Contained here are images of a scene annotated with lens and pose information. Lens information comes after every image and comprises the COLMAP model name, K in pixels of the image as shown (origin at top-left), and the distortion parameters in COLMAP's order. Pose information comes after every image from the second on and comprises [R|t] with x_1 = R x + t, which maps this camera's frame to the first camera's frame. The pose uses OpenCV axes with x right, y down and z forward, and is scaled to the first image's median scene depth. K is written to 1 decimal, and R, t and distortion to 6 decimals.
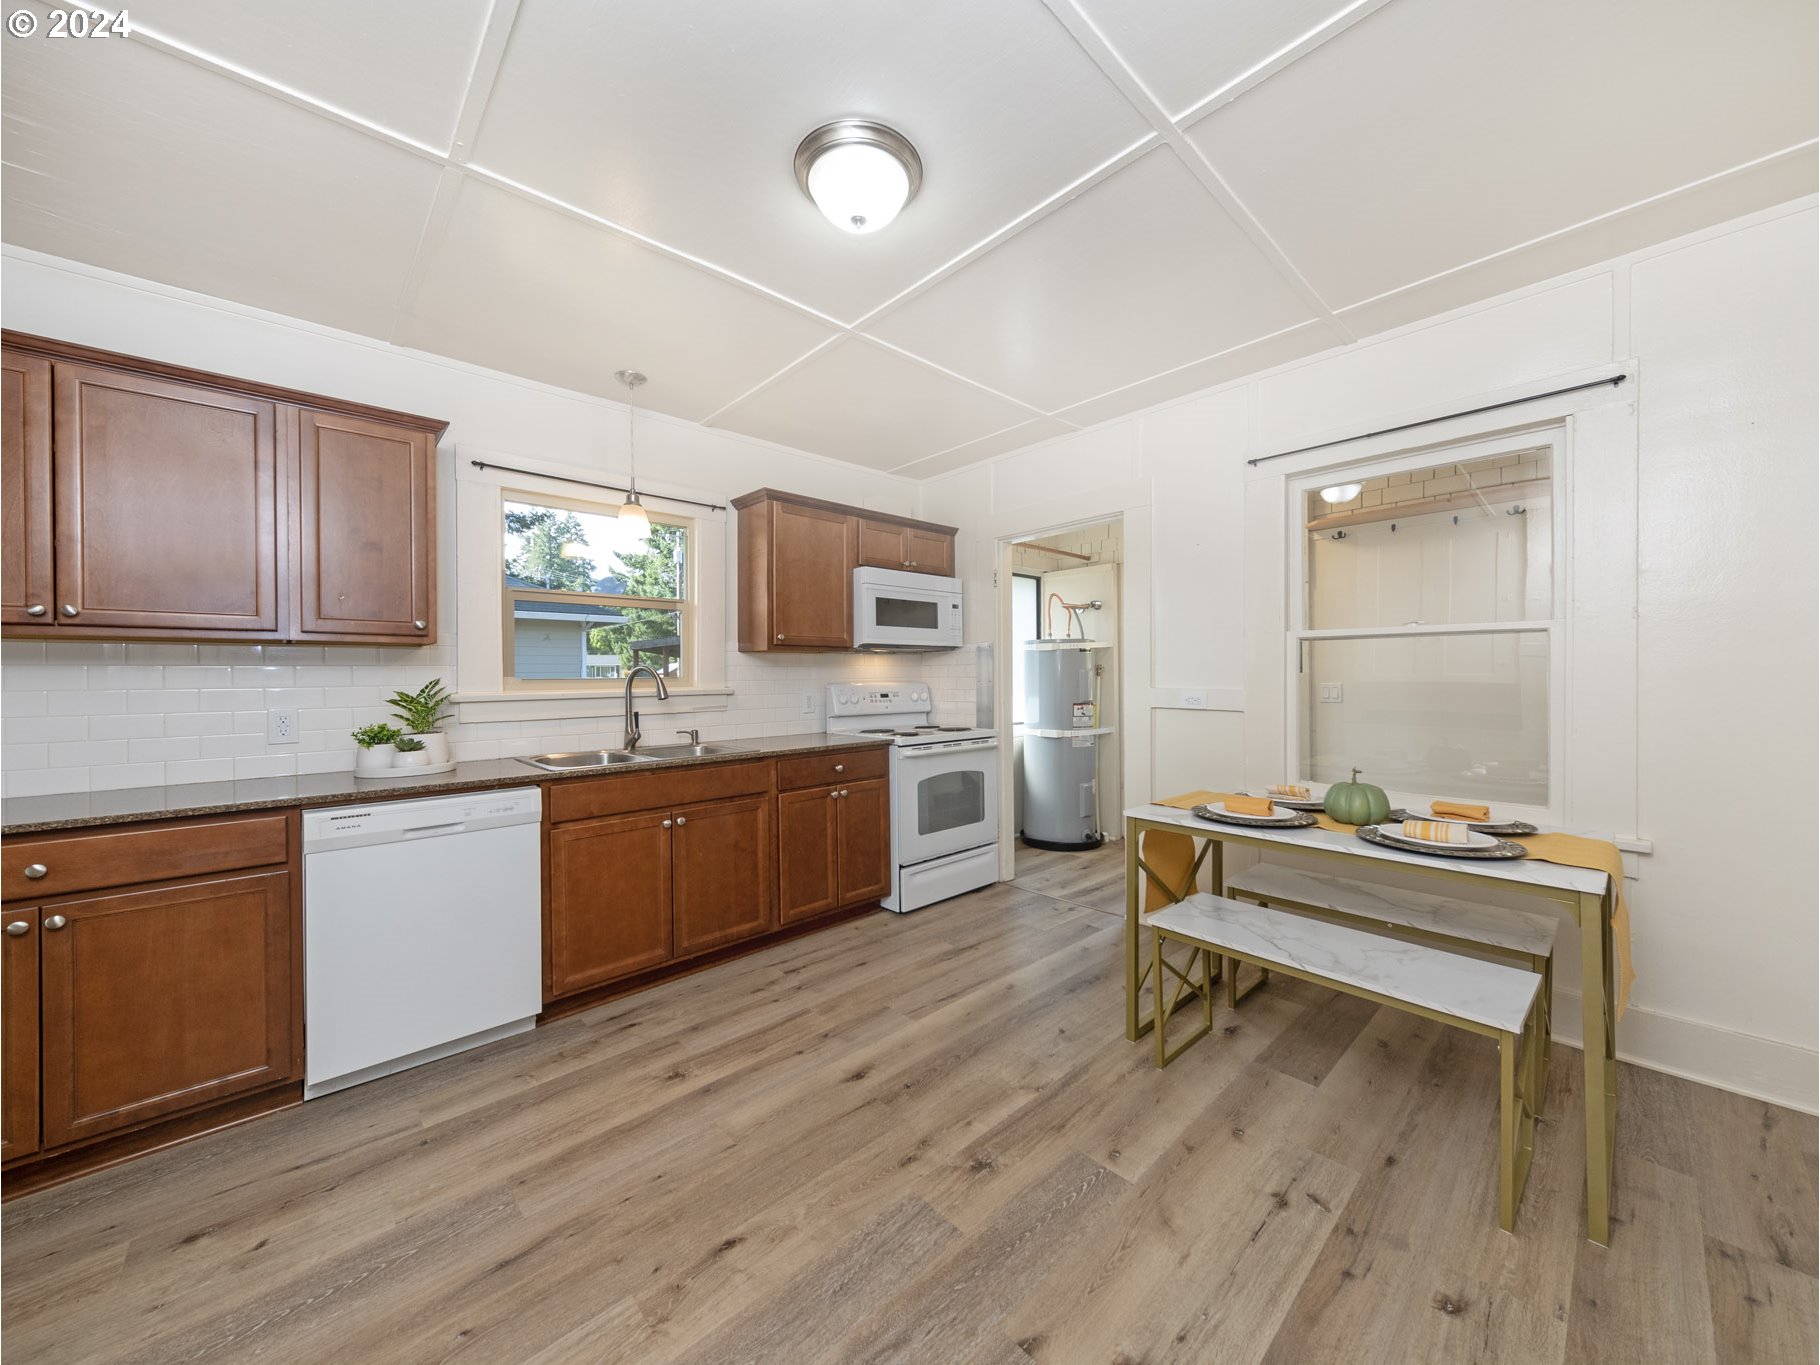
lens RADIAL K [[664.7, 0, 910.3], [0, 664.7, 685.5], [0, 0, 1]] dist [-0.000392, -0.001336]
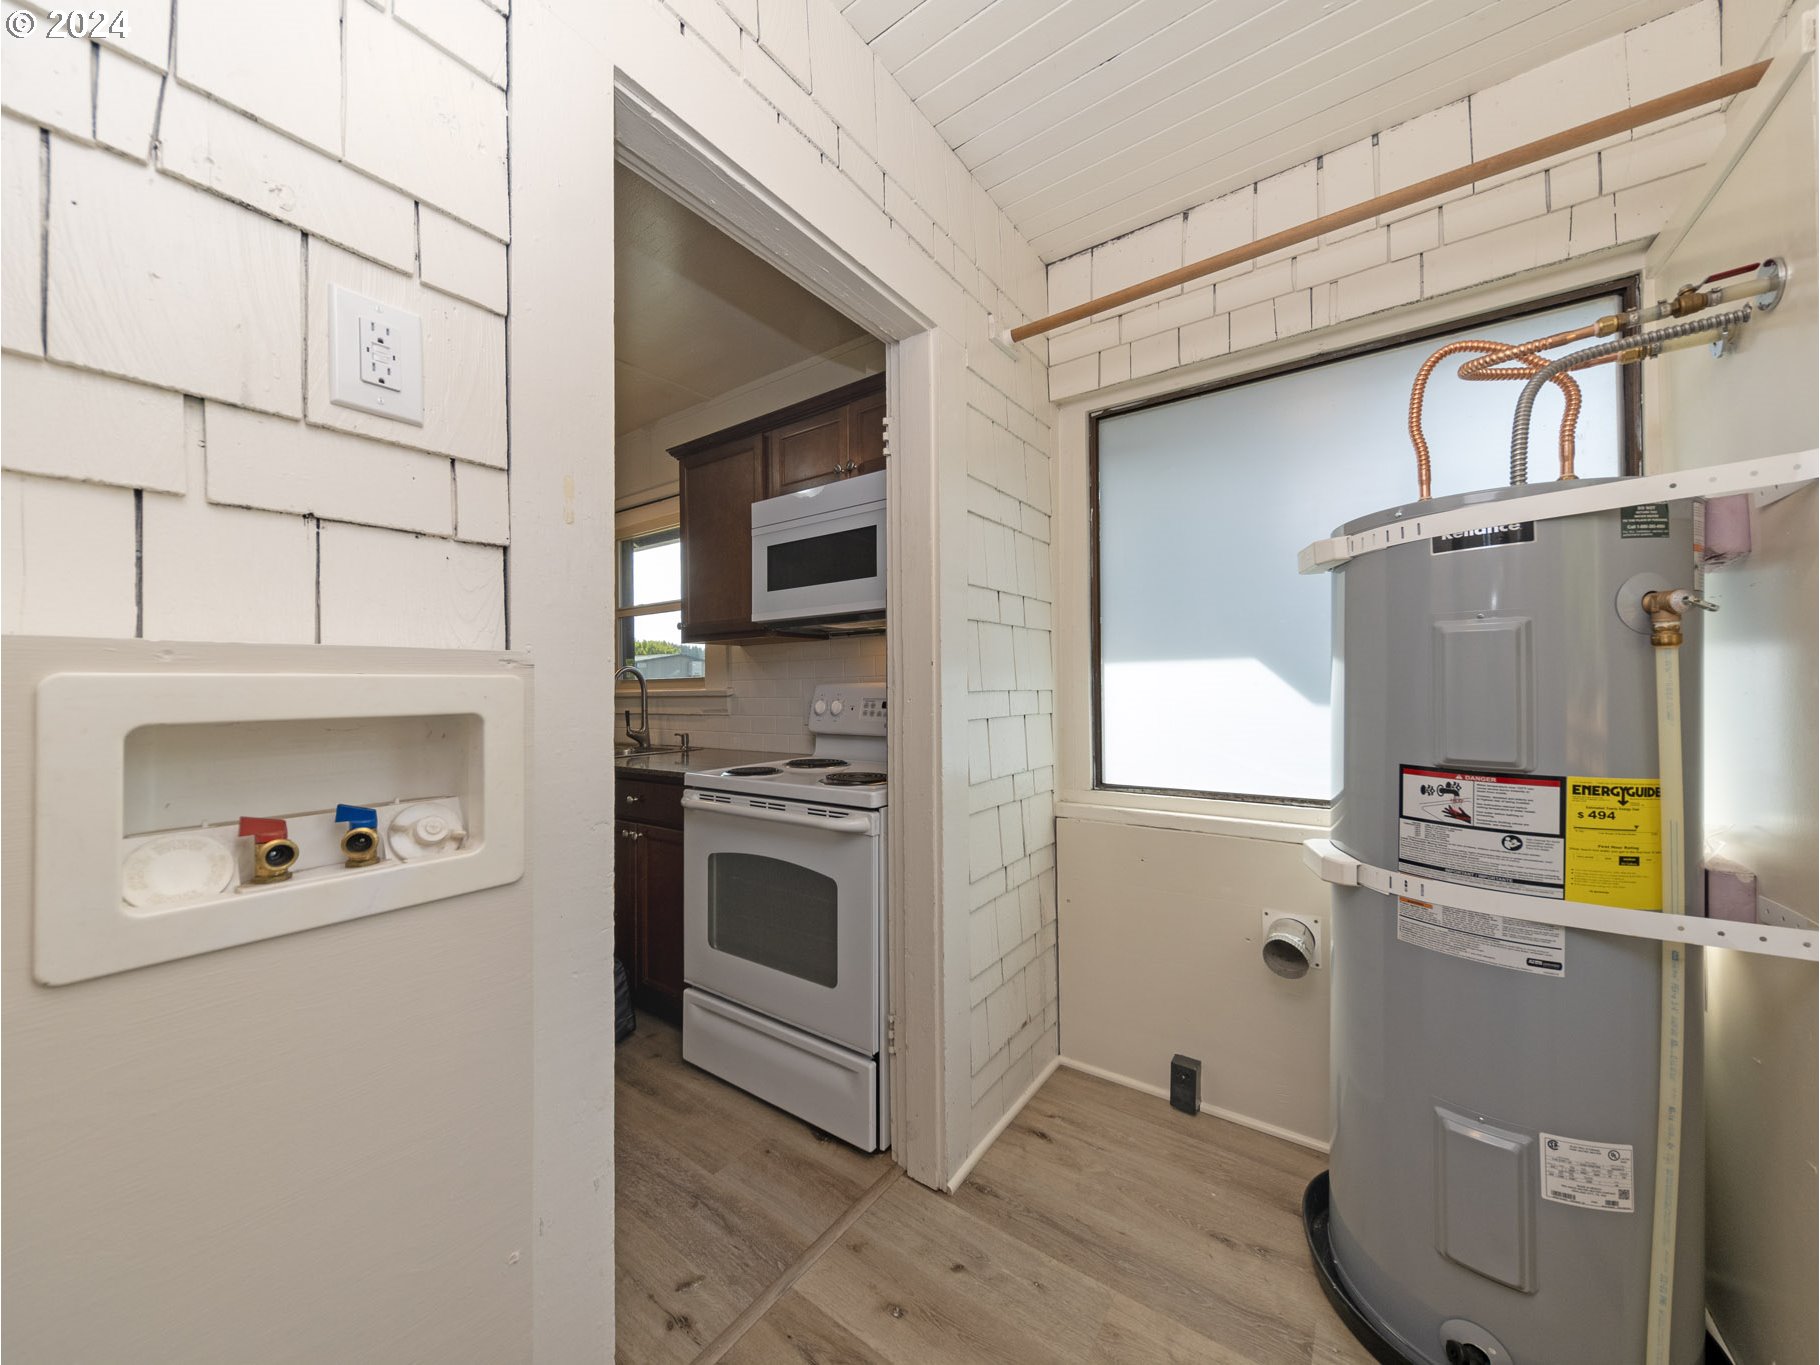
lens RADIAL K [[664.7, 0, 909.6], [0, 664.7, 680.3], [0, 0, 1]] dist [-0.000392, -0.001336]
pose [[0.209239, 0.001318, -0.977864, 0.553093], [0.003471, 0.999992, 0.002090, -0.007535], [0.977858, -0.003831, 0.209233, 0.943038]]
